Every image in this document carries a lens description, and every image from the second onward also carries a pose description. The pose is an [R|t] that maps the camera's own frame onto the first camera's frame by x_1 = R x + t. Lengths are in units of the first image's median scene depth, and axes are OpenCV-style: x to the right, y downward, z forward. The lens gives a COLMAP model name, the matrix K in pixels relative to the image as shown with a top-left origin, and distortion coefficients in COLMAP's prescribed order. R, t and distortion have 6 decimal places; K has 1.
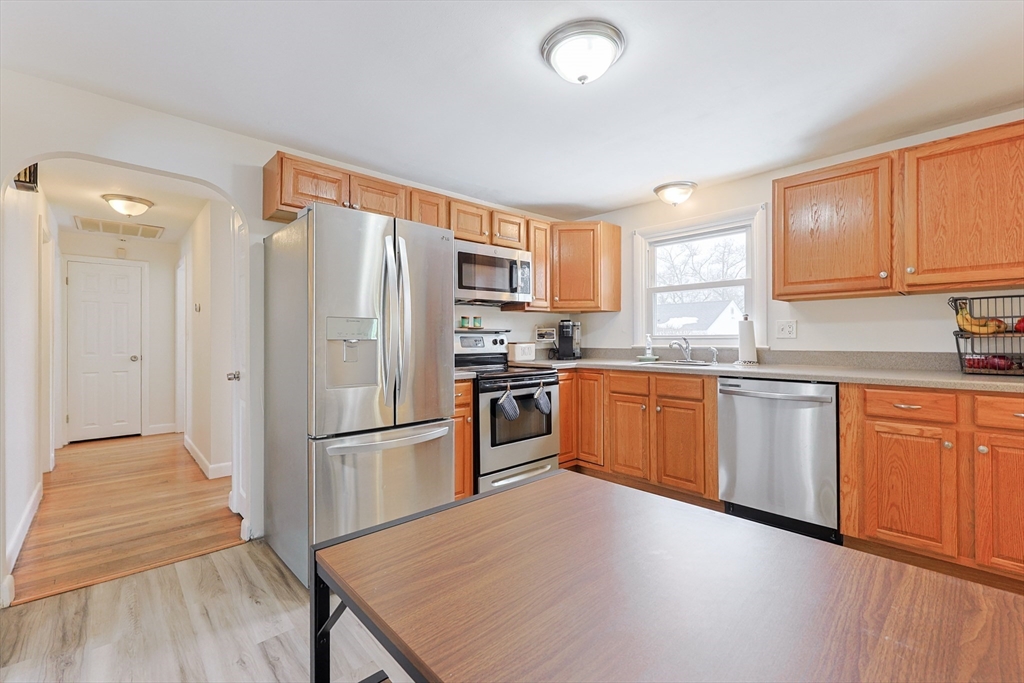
lens RADIAL K [[434.8, 0, 511.2], [0, 434.8, 334.3], [0, 0, 1]] dist [-0.002346, -0.000374]
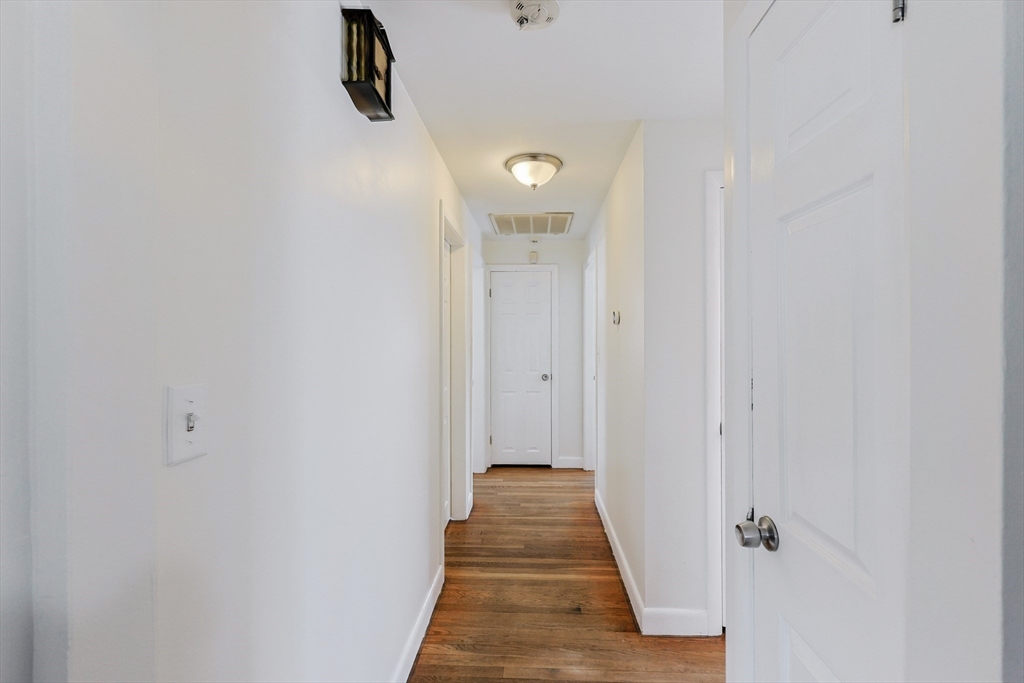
lens RADIAL K [[434.8, 0, 511.2], [0, 434.8, 334.3], [0, 0, 1]] dist [-0.002346, -0.000374]
pose [[0.691880, -0.003457, -0.722004, -0.335316], [-0.000039, 0.999988, -0.004824, -0.031146], [0.722013, 0.003366, 0.691872, 0.407088]]
